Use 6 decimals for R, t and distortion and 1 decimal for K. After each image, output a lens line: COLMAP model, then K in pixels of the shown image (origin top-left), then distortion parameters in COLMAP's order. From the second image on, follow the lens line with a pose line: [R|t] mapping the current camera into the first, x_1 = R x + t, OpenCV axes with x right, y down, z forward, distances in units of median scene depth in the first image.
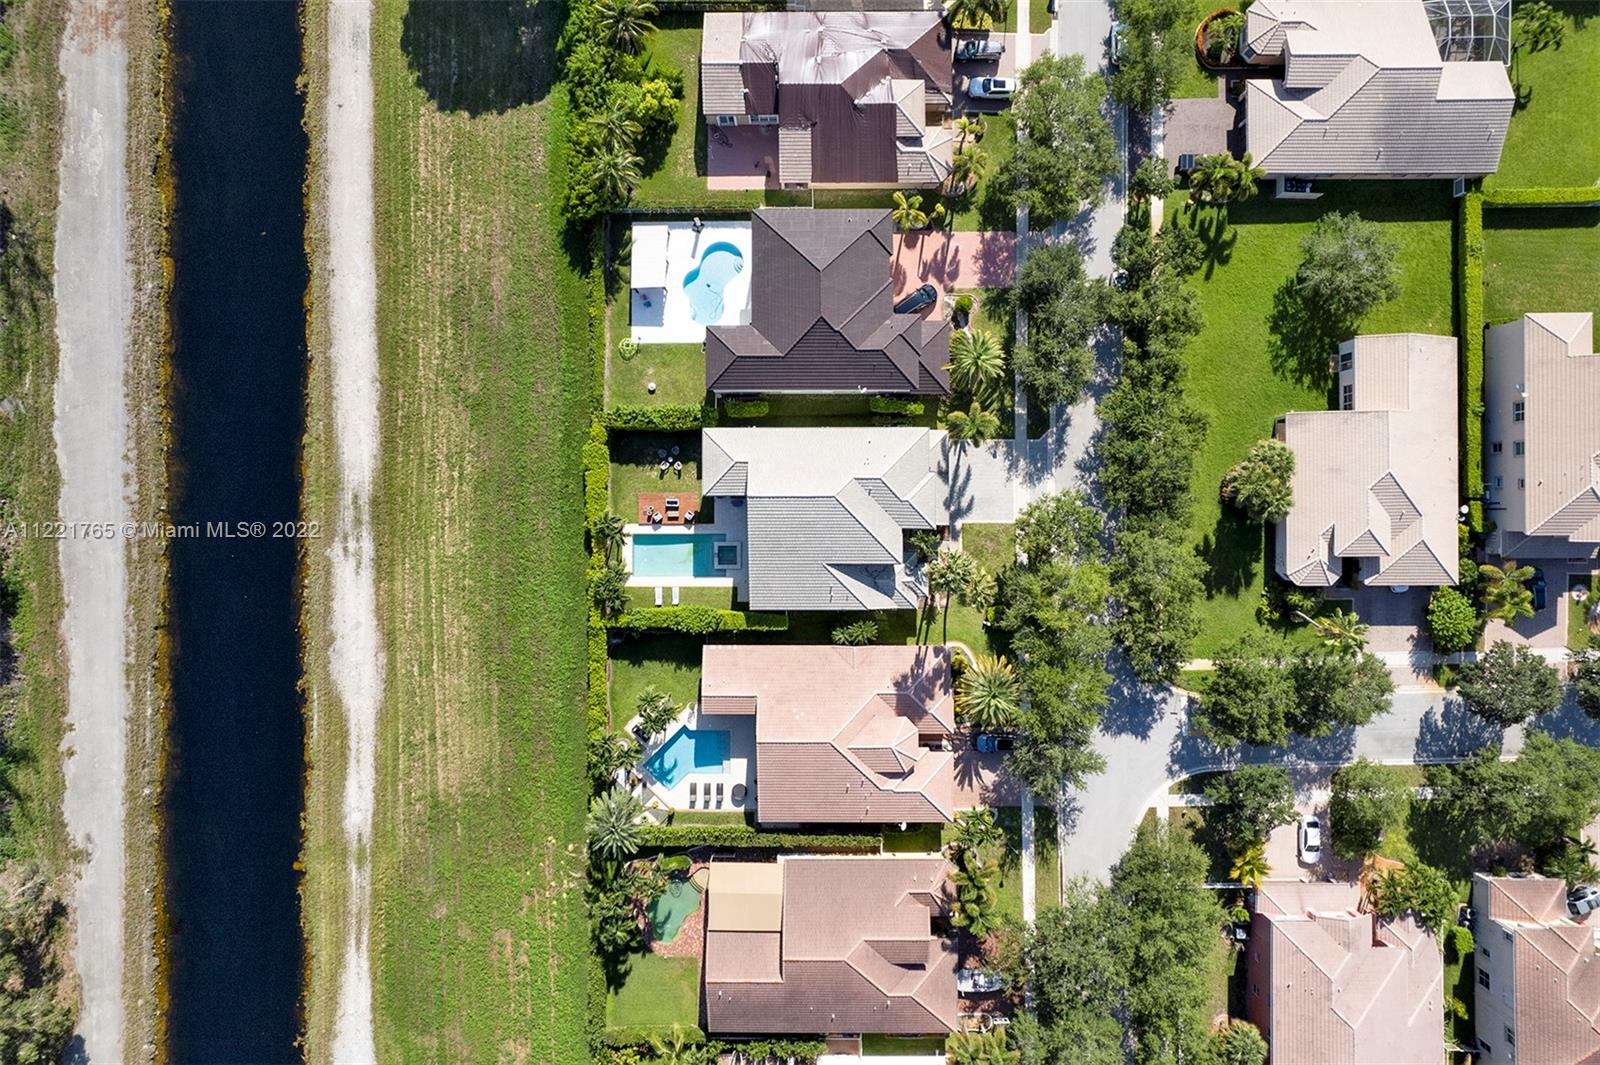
lens RADIAL K [[1030.6, 0, 800.0], [0, 1030.6, 532.5], [0, 0, 1]] dist [-0.016088, 0.000467]
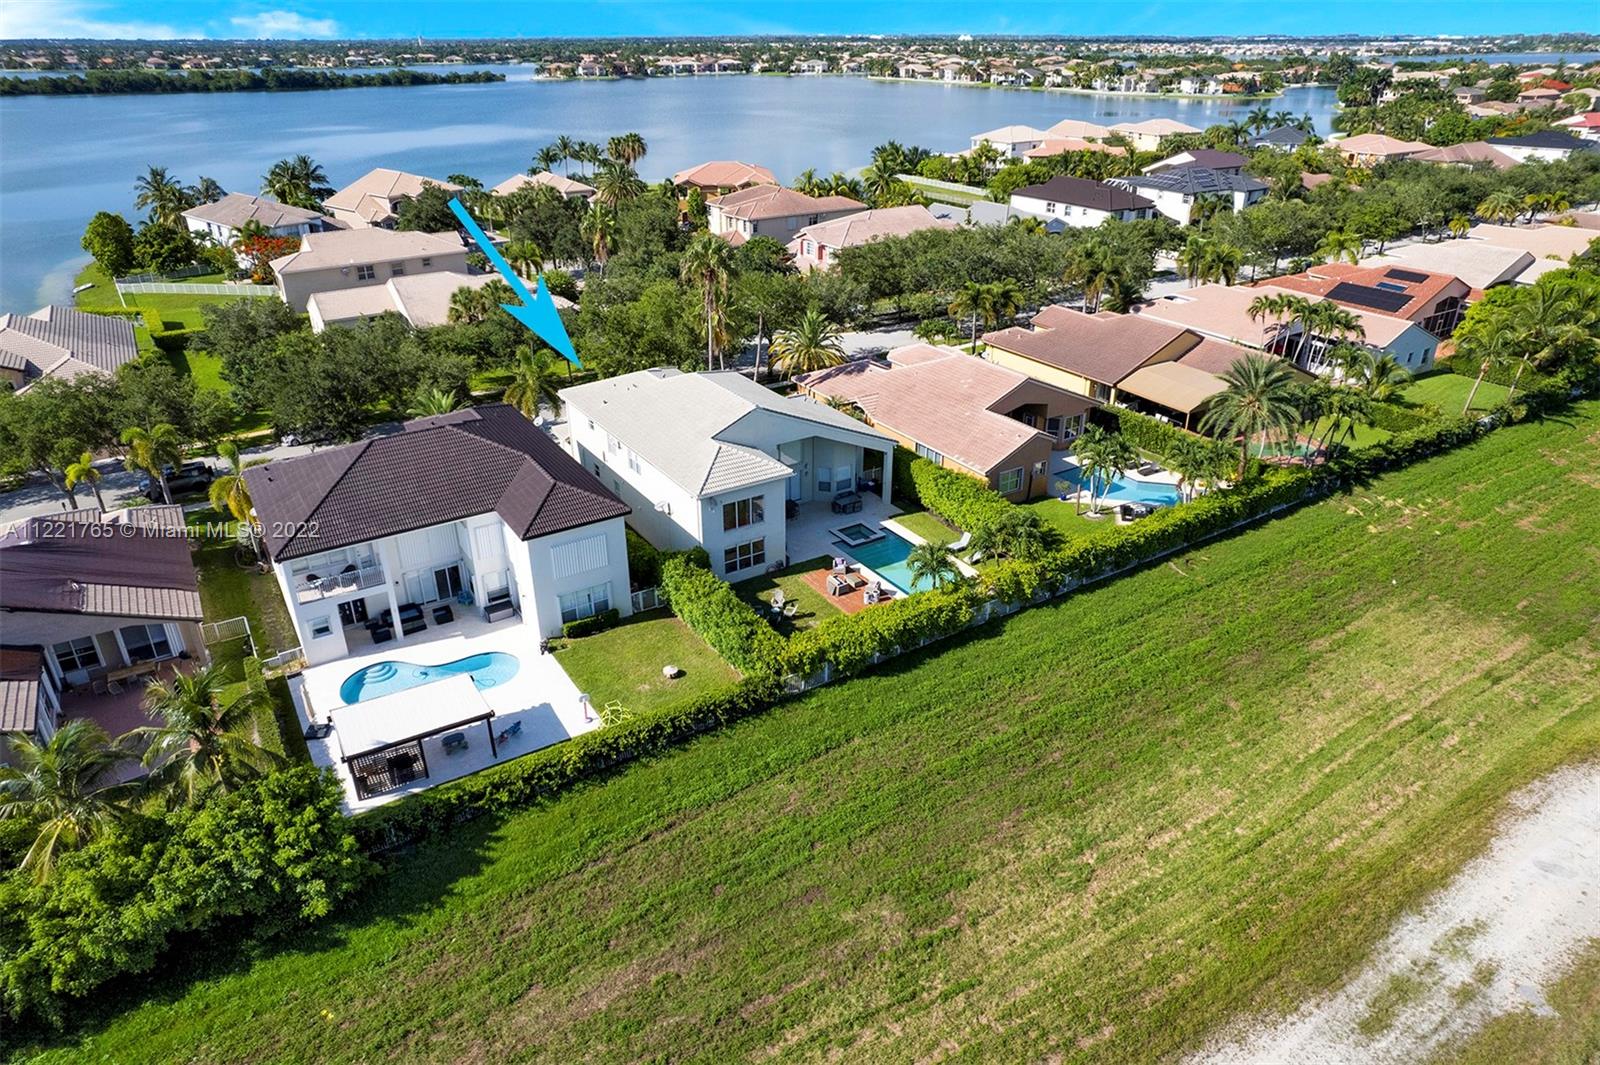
lens RADIAL K [[1010.8, 0, 794.5], [0, 1010.8, 528.0], [0, 0, 1]] dist [-0.074010, 0.069196]
pose [[-0.534922, -0.361836, 0.763500, -0.527303], [0.844601, -0.253087, 0.471800, -0.305686], [0.022517, 0.897230, 0.440989, 0.720747]]
